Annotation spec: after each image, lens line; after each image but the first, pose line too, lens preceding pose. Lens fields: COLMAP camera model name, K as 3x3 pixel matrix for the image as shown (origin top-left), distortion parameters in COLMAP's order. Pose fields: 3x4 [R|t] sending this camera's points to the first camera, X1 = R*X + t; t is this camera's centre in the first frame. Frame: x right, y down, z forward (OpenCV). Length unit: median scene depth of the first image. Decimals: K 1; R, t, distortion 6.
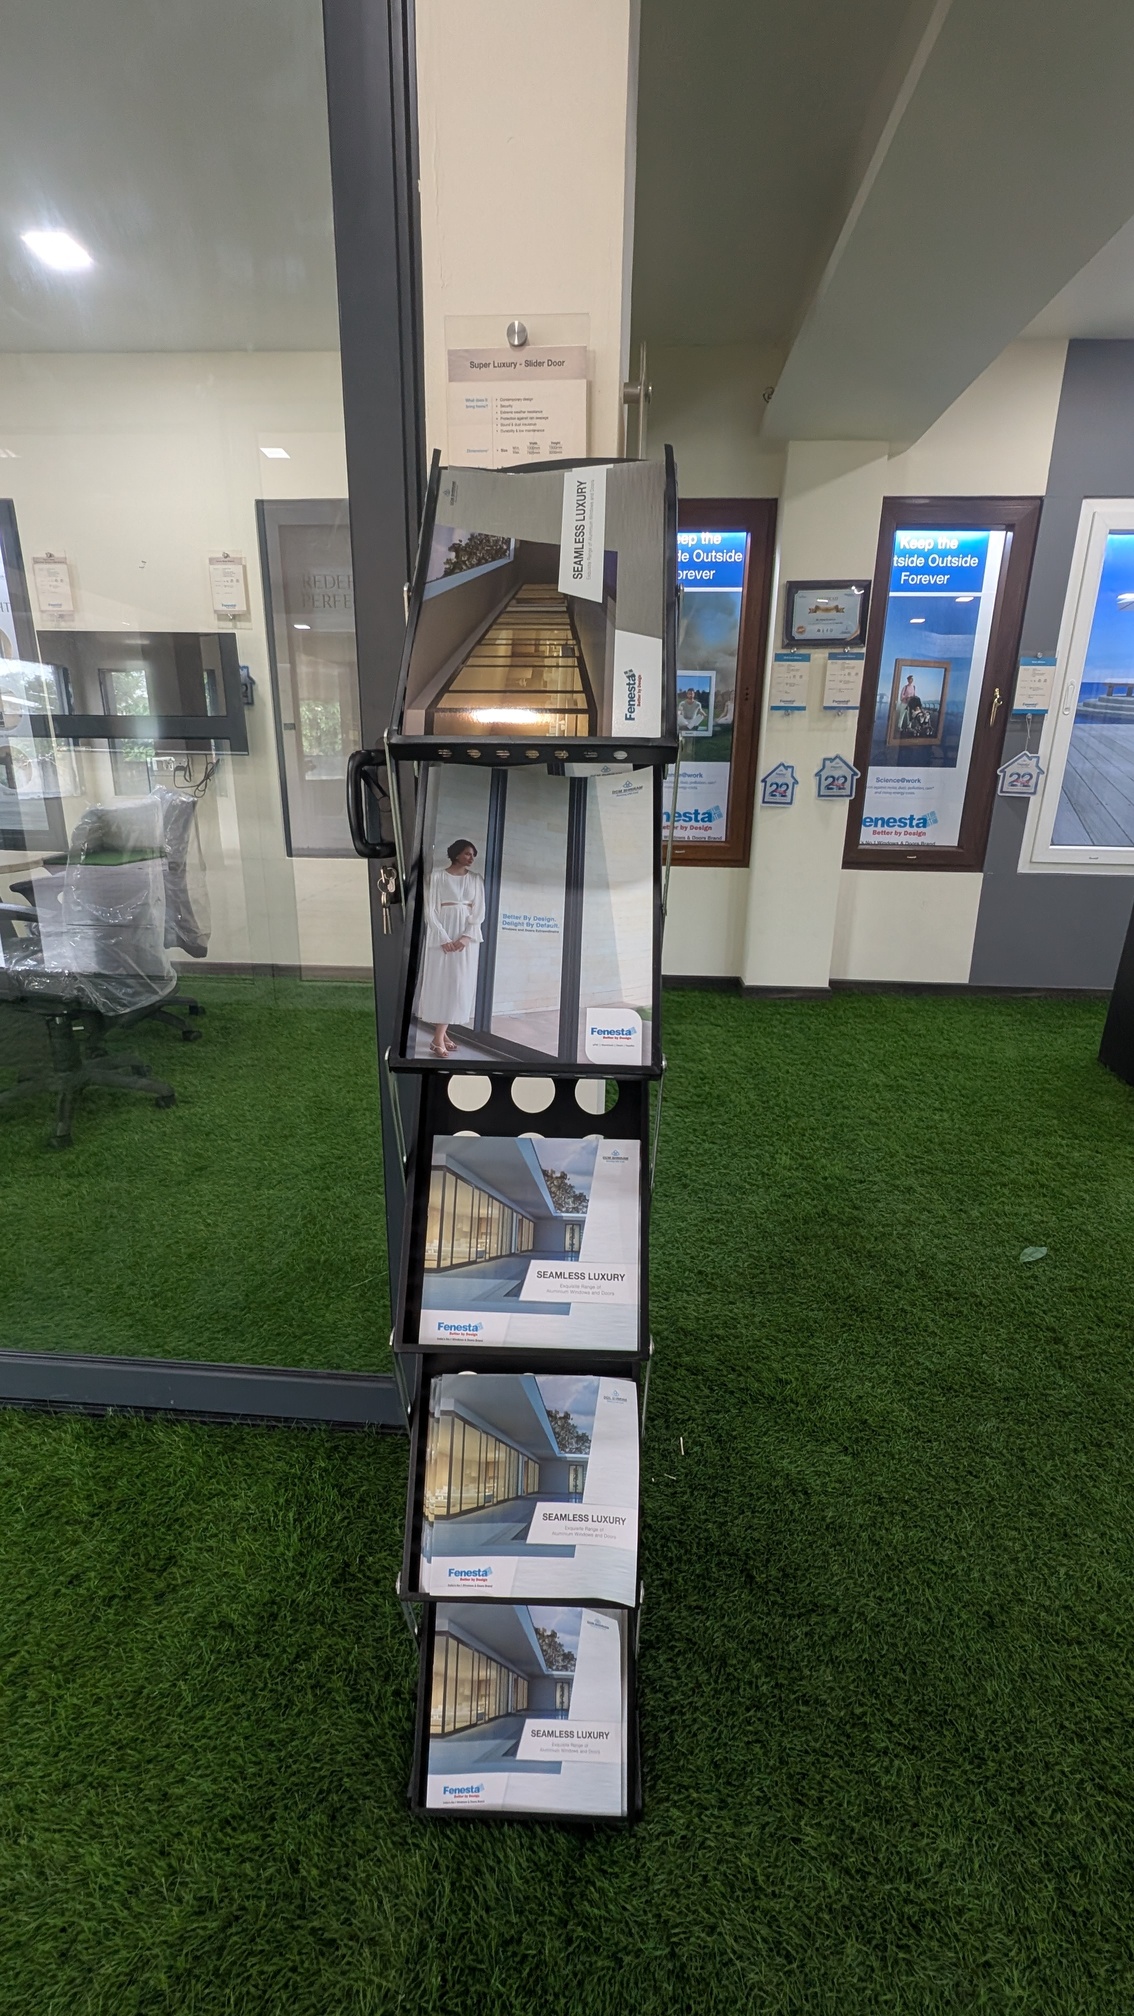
lens RADIAL K [[823.6, 0, 568.1], [0, 823.6, 1008.6], [0, 0, 1]] dist [0.002479, -0.000249]
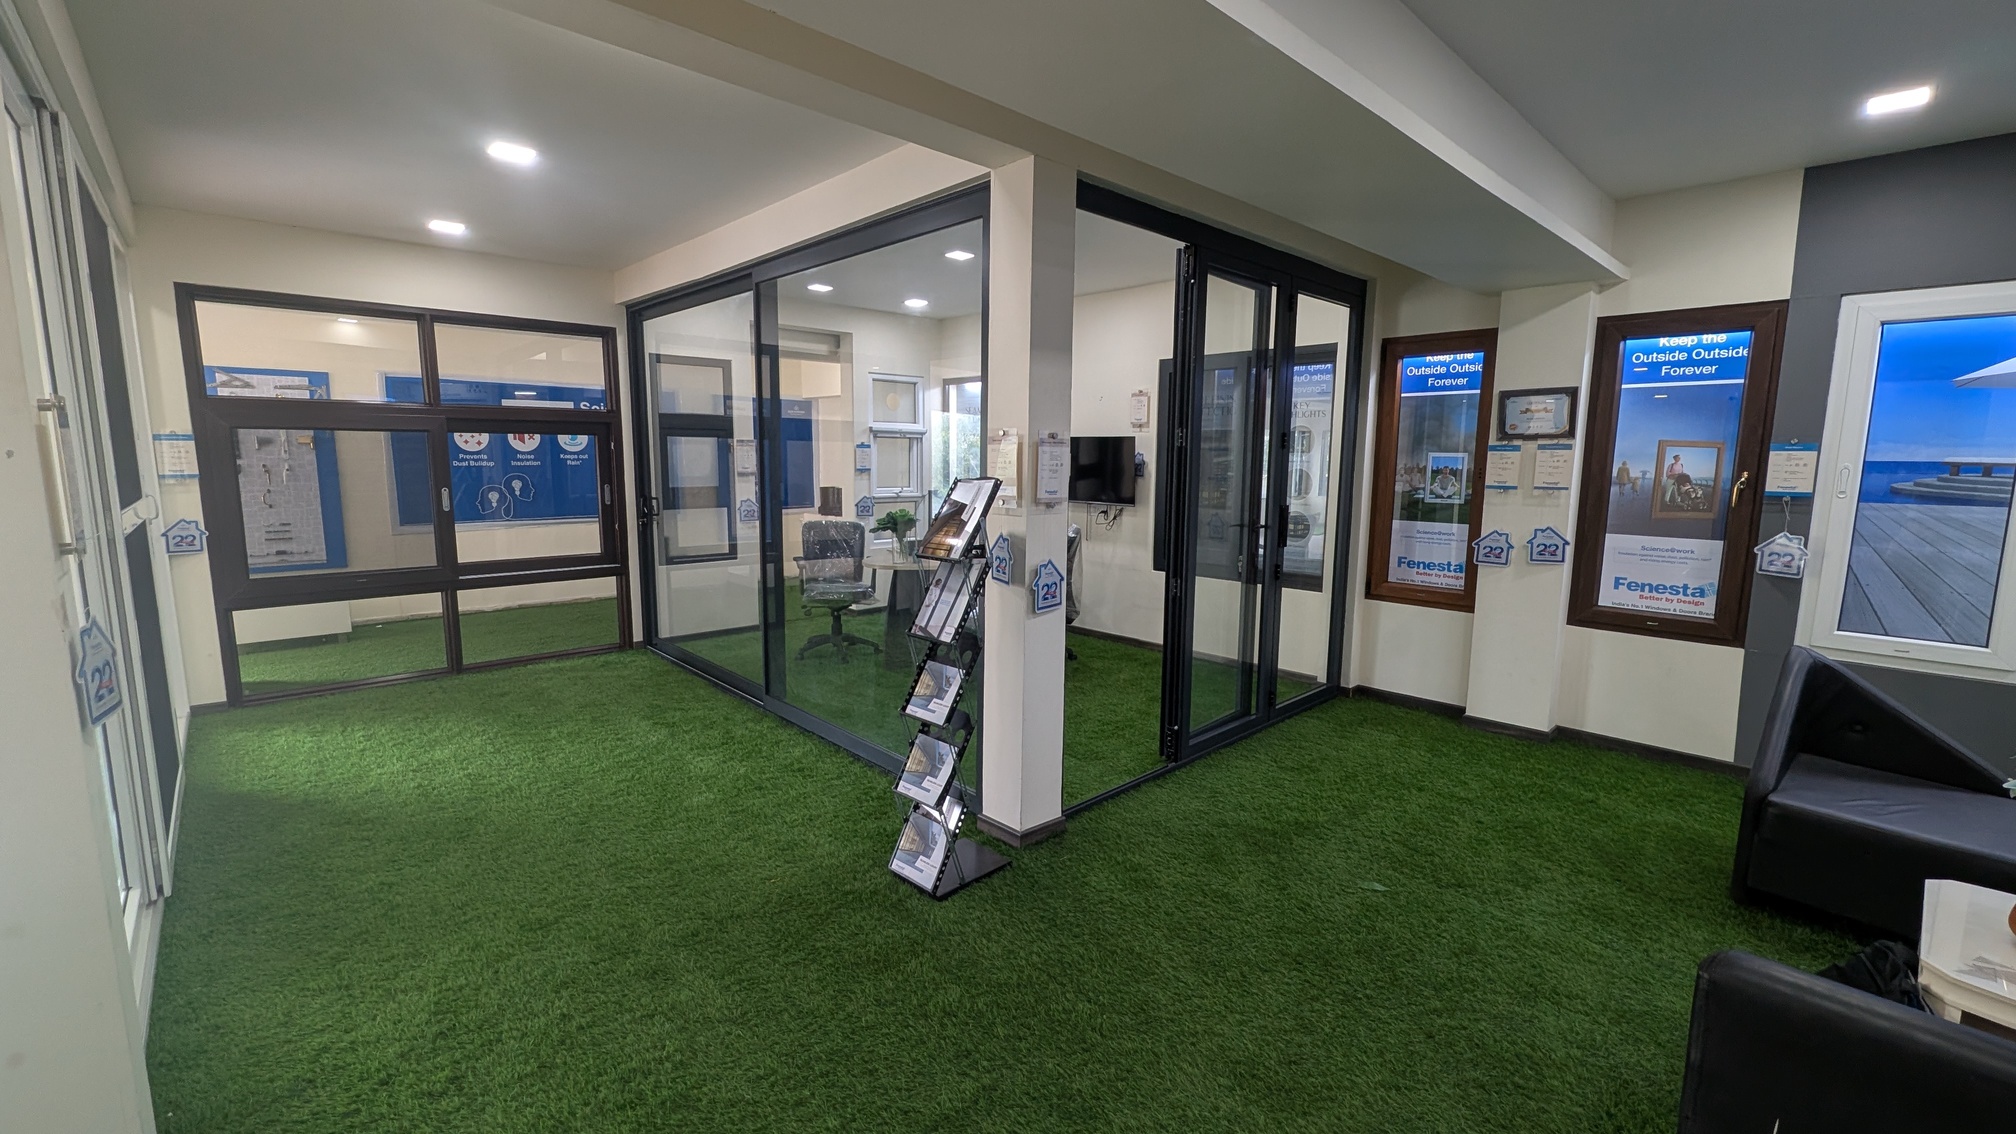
lens RADIAL K [[823.6, 0, 1011.5], [0, 823.6, 562.3], [0, 0, 1]] dist [0.002479, -0.000249]
pose [[0.733979, 0.080104, -0.674431, 0.537016], [-0.198801, 0.974867, -0.100566, 0.006408], [0.649425, 0.207891, 0.731457, -0.311992]]
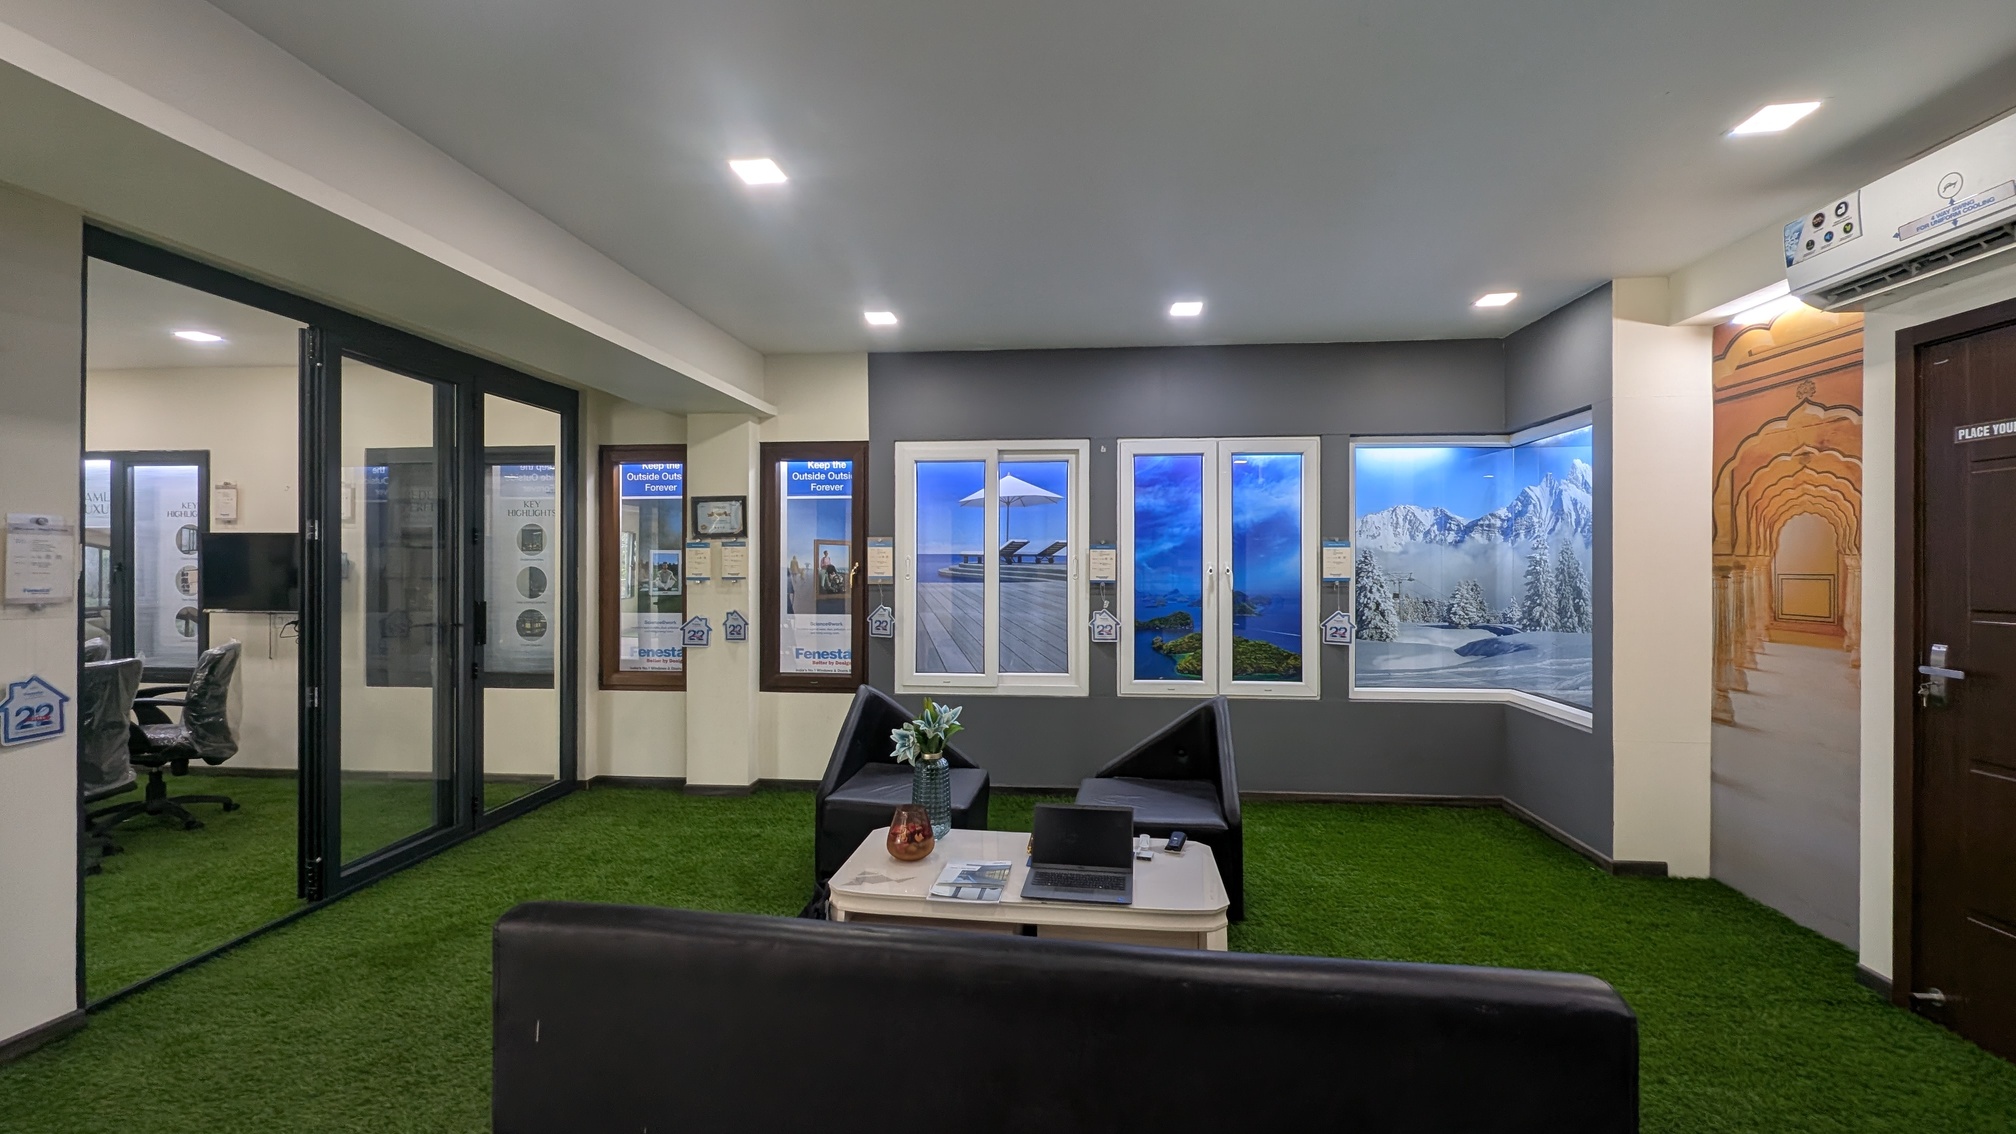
lens RADIAL K [[823.6, 0, 1007.3], [0, 823.6, 564.1], [0, 0, 1]] dist [0.002479, -0.000249]
pose [[0.999488, -0.015124, -0.028191, 0.791220], [0.006149, 0.955587, -0.294645, 0.025557], [0.031395, 0.294321, 0.955191, -0.310979]]
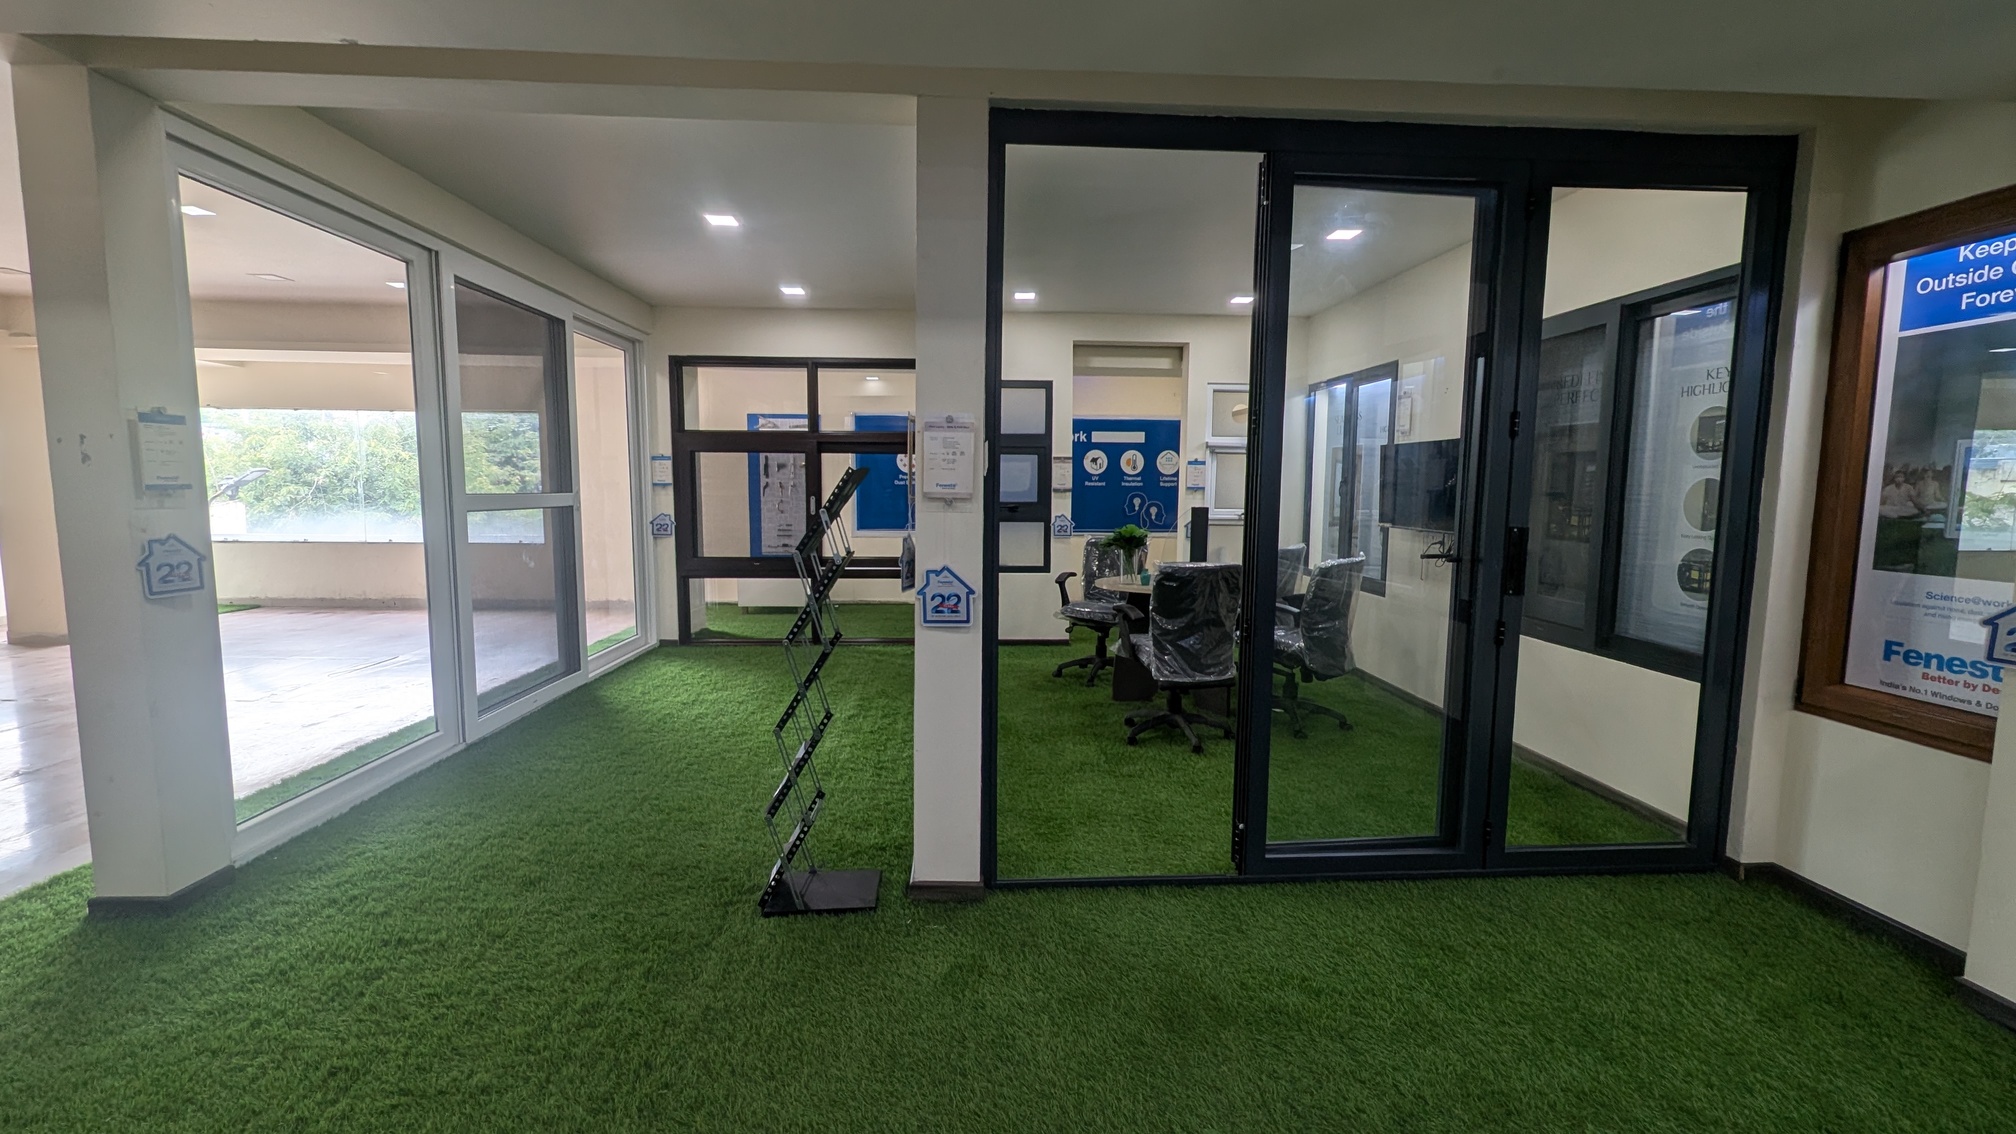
lens RADIAL K [[823.6, 0, 1014.3], [0, 823.6, 562.2], [0, 0, 1]] dist [0.002479, -0.000249]
pose [[0.119549, 0.080407, -0.989567, 0.699214], [-0.300567, 0.952874, 0.041114, -0.132419], [0.946239, 0.292516, 0.138083, 0.258662]]
